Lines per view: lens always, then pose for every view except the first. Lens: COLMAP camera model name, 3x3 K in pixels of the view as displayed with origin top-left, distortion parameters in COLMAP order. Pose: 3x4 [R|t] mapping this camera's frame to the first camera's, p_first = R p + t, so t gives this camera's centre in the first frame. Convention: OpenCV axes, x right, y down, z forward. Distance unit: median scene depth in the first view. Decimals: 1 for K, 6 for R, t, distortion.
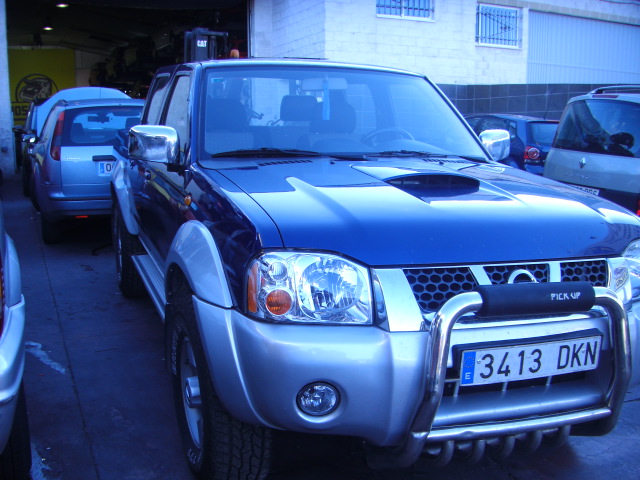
lens RADIAL K [[727.0, 0, 318.5], [0, 727.0, 323.4], [0, 0, 1]] dist [-0.179216, 0.076549]
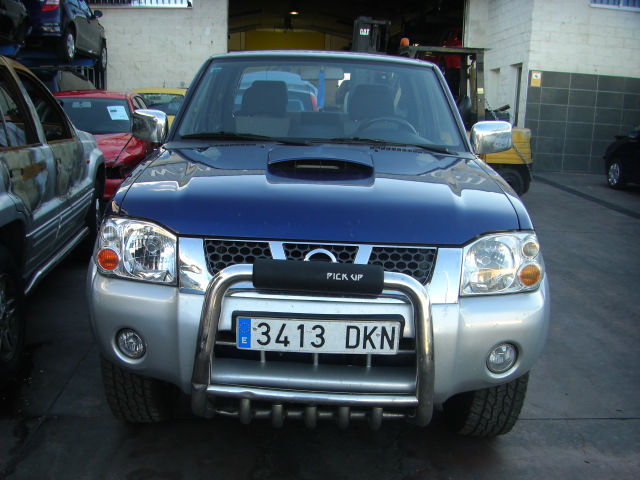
lens RADIAL K [[727.0, 0, 318.5], [0, 727.0, 323.4], [0, 0, 1]] dist [-0.179216, 0.076549]
pose [[0.938644, 0.116973, -0.324446, 0.641546], [-0.111346, 0.993132, 0.035924, -0.004792], [0.326419, 0.002406, 0.945222, -0.008211]]
